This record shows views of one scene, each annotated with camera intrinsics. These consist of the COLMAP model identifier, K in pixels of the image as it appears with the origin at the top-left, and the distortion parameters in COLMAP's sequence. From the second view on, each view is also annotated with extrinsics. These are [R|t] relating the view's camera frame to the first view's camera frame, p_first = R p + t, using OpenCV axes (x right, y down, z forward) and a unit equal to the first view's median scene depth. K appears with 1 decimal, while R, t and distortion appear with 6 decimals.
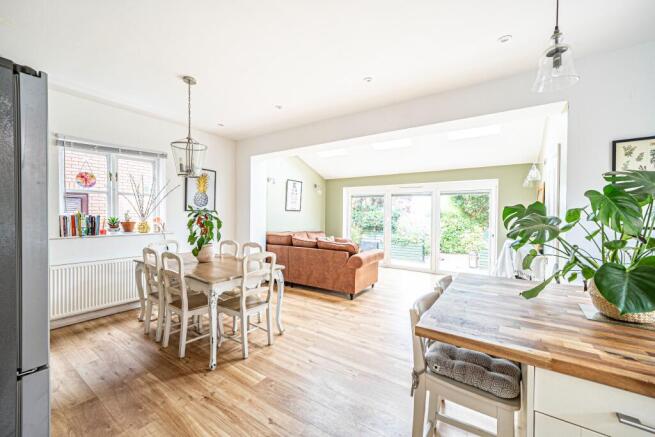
lens RADIAL K [[265.9, 0, 325.0], [0, 265.9, 218.1], [0, 0, 1]] dist [-0.002418, 0.000449]
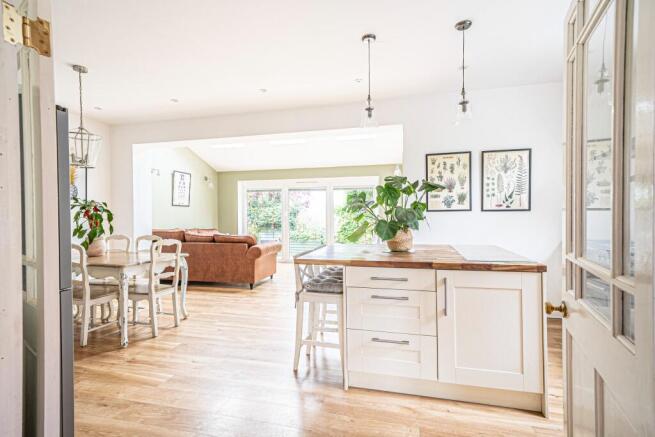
lens RADIAL K [[323.6, 0, 326.8], [0, 323.6, 219.3], [0, 0, 1]] dist [0.015562, -0.000521]
pose [[0.939289, -0.021325, 0.342464, -0.059914], [0.020614, 0.999771, 0.005716, 0.037270], [-0.342507, 0.001690, 0.939514, -0.340095]]
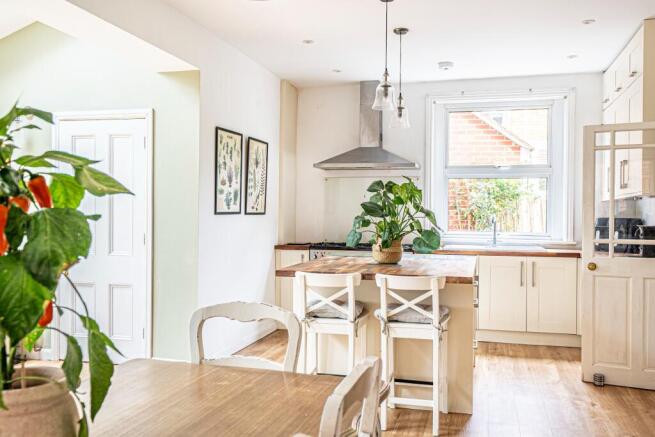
lens RADIAL K [[604.0, 0, 325.2], [0, 604.0, 216.3], [0, 0, 1]] dist [0.040508, 0.000000]
pose [[-0.326654, -0.015894, 0.945010, -0.723614], [0.005474, 0.999810, 0.018708, 0.003102], [-0.945128, 0.011284, -0.326505, 0.826465]]
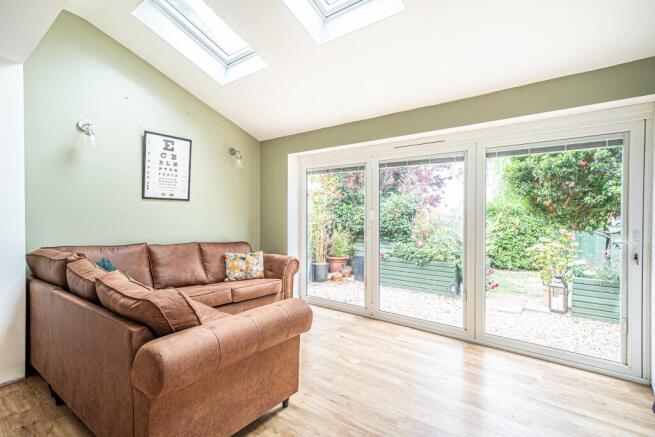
lens RADIAL K [[323.6, 0, 326.8], [0, 323.6, 219.1], [0, 0, 1]] dist [0.015562, -0.000521]
pose [[0.997755, -0.007283, -0.066580, 0.356060], [0.007323, 0.999973, 0.000363, 0.015688], [0.066576, -0.000850, 0.997781, 0.774290]]
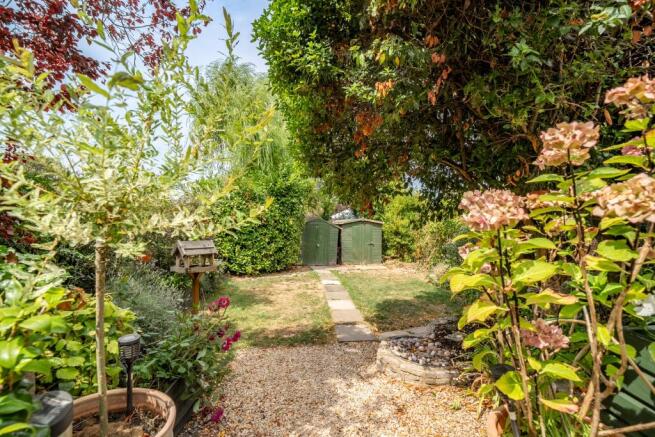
lens RADIAL K [[337.1, 0, 325.2], [0, 337.1, 218.5], [0, 0, 1]] dist [0.004424, 0.000519]
pose [[0.767205, 0.005065, 0.641382, 0.924900], [-0.005973, 0.999982, -0.000753, 0.148330], [-0.641374, -0.003253, 0.767221, 2.186030]]
